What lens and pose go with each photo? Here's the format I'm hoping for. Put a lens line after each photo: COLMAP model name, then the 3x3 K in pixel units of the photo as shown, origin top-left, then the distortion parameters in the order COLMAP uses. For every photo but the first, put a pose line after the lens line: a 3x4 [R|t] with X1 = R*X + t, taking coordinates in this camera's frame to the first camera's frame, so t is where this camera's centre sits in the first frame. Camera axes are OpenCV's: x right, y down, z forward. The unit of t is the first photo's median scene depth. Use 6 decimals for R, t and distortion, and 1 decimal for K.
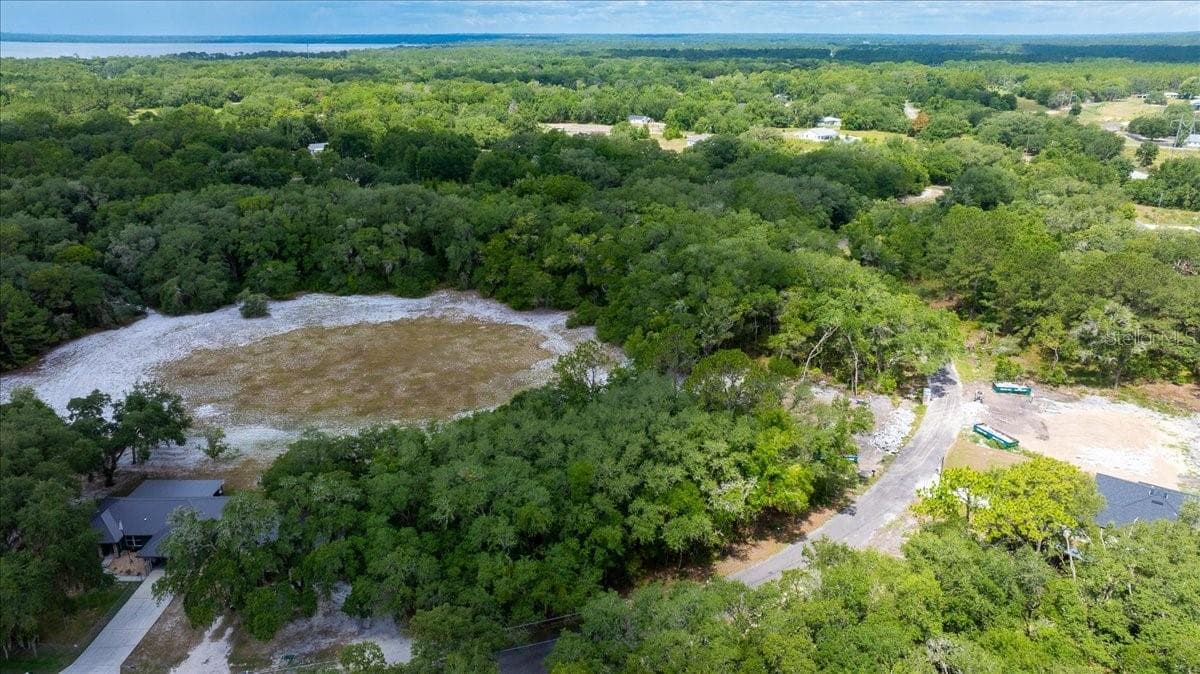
lens RADIAL K [[838.7, 0, 601.8], [0, 838.7, 338.1], [0, 0, 1]] dist [-0.036154, 0.035088]
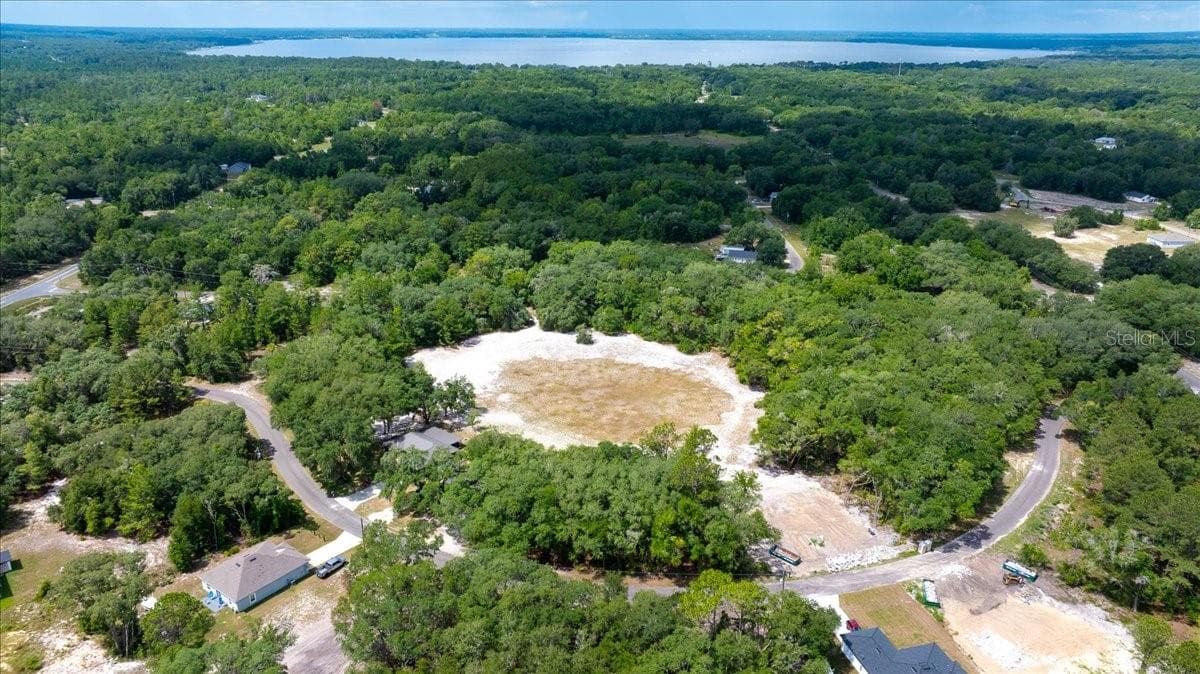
lens RADIAL K [[838.7, 0, 600.3], [0, 838.7, 335.0], [0, 0, 1]] dist [-0.036154, 0.035088]
pose [[0.767656, 0.224782, -0.600147, 0.582861], [-0.223116, 0.971624, 0.078526, -0.185281], [0.600768, 0.073622, 0.796026, -0.224450]]
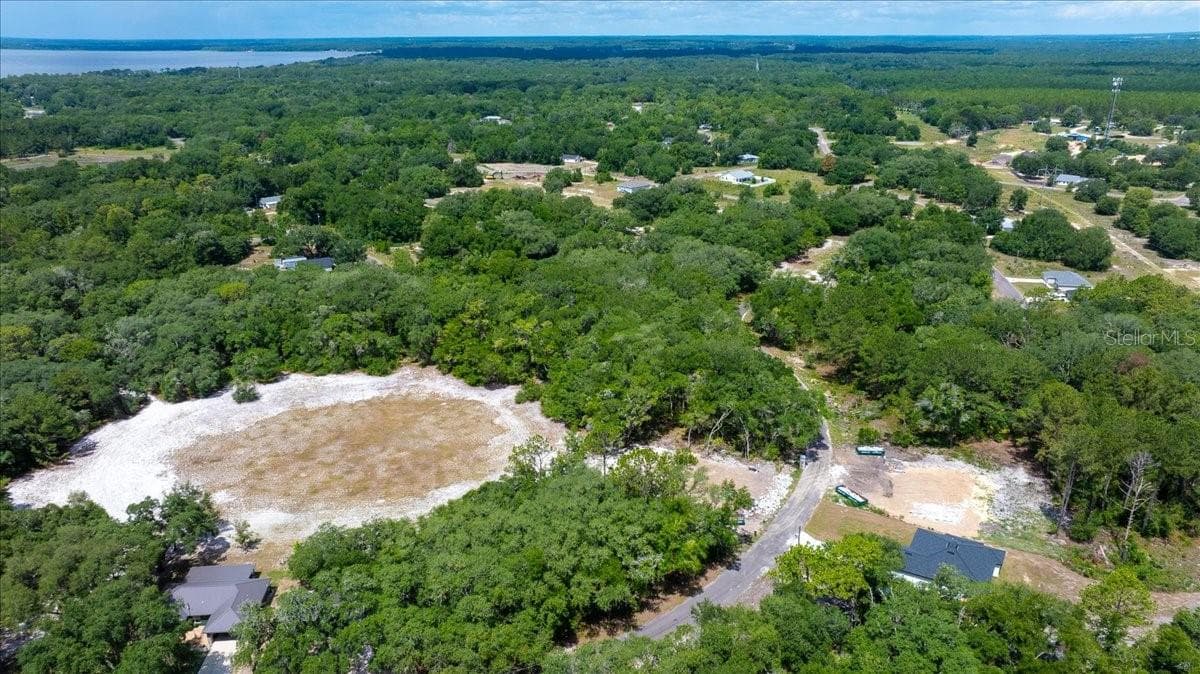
lens RADIAL K [[838.7, 0, 600.5], [0, 838.7, 338.4], [0, 0, 1]] dist [-0.036154, 0.035088]
pose [[0.997111, -0.028870, 0.070254, -0.002362], [0.028920, 0.999582, 0.000303, -0.109515], [-0.070234, 0.001730, 0.997529, -0.214346]]
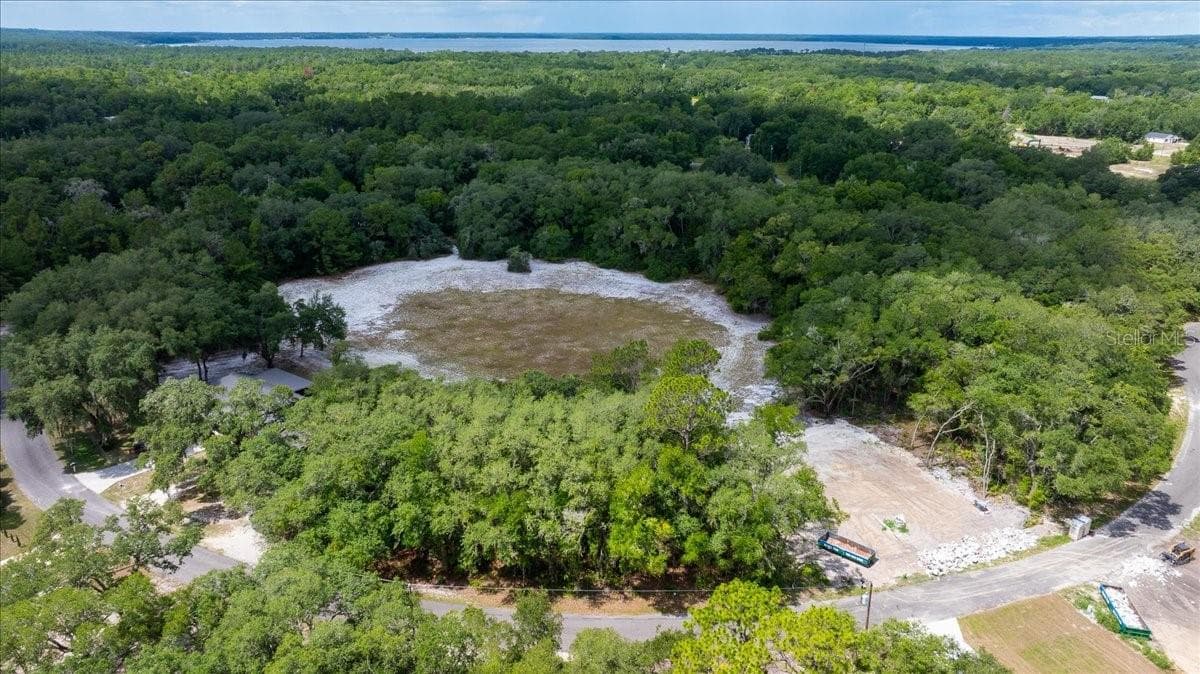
lens RADIAL K [[838.7, 0, 602.0], [0, 838.7, 336.8], [0, 0, 1]] dist [-0.036154, 0.035088]
pose [[0.798464, 0.209378, -0.564462, 0.365618], [-0.210652, 0.975473, 0.063856, -0.039599], [0.563987, 0.067918, 0.822986, 0.160022]]
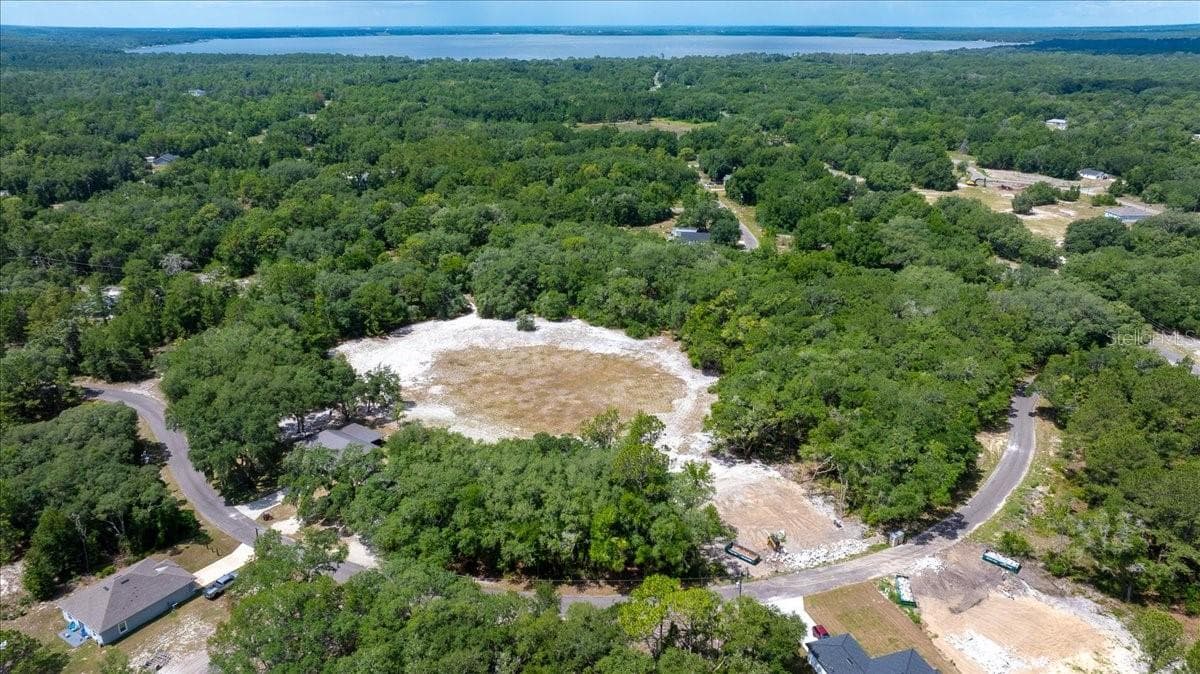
lens RADIAL K [[838.7, 0, 601.3], [0, 838.7, 334.0], [0, 0, 1]] dist [-0.036154, 0.035088]
pose [[0.800523, 0.206813, -0.562487, 0.543485], [-0.203322, 0.976627, 0.069717, -0.159930], [0.563758, 0.058556, 0.823862, -0.107209]]
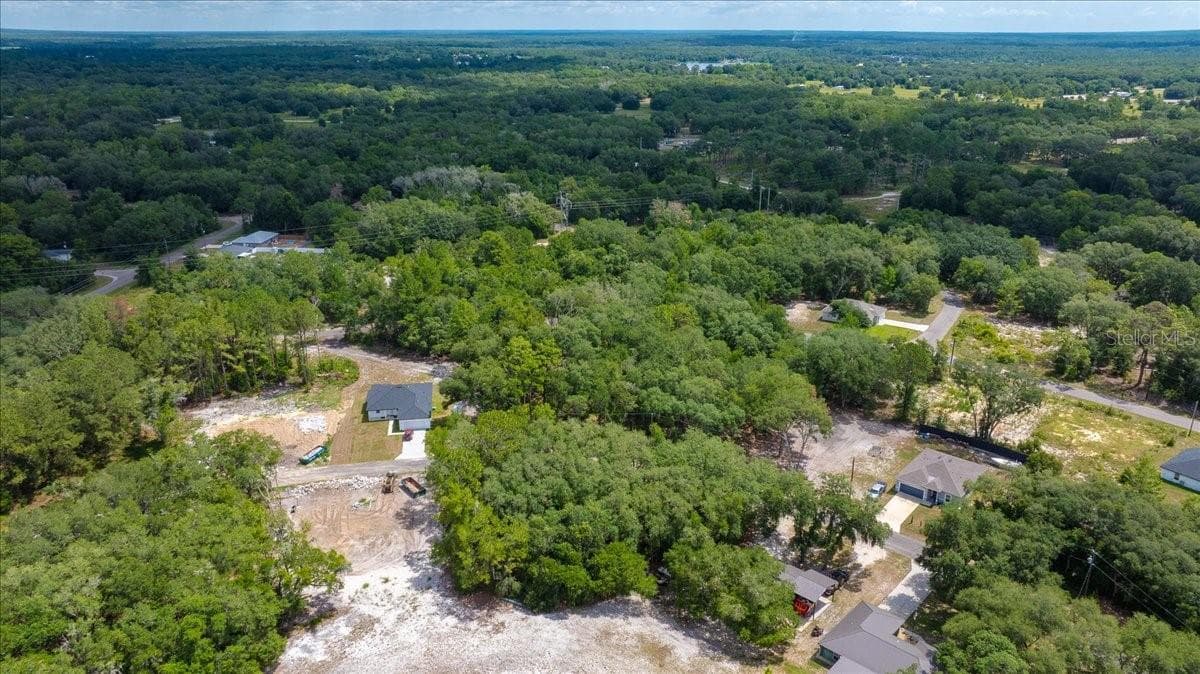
lens RADIAL K [[838.7, 0, 606.5], [0, 838.7, 341.1], [0, 0, 1]] dist [-0.036154, 0.035088]
pose [[-0.709034, -0.251446, 0.658822, -0.557899], [0.243042, 0.789889, 0.563033, -0.527941], [-0.661968, 0.559331, -0.498946, 0.983652]]
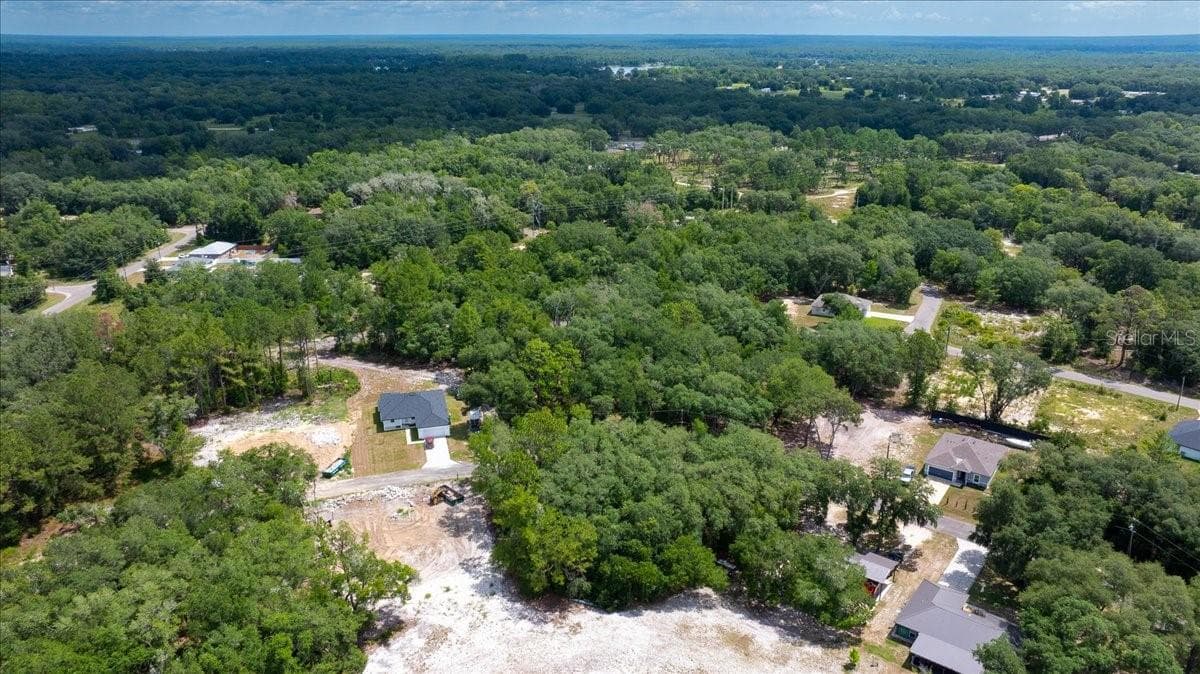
lens RADIAL K [[838.7, 0, 607.6], [0, 838.7, 361.3], [0, 0, 1]] dist [-0.036154, 0.035088]
pose [[-0.774905, -0.234912, 0.586804, -0.461882], [0.218020, 0.772062, 0.596982, -0.547404], [-0.593287, 0.590539, -0.547059, 1.067522]]
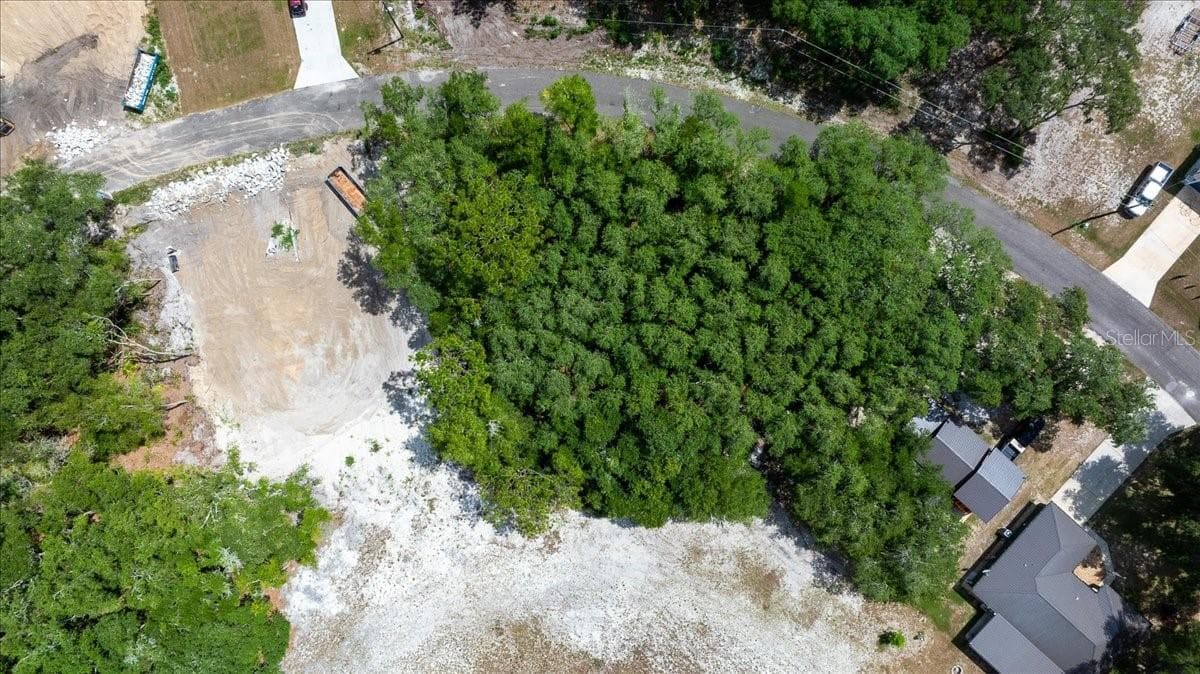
lens RADIAL K [[838.7, 0, 600.5], [0, 838.7, 335.2], [0, 0, 1]] dist [-0.036154, 0.035088]
pose [[-0.731697, -0.681501, 0.013221, 0.007710], [0.238683, -0.237998, 0.941481, -0.416320], [-0.638474, 0.692035, 0.336805, 0.506147]]
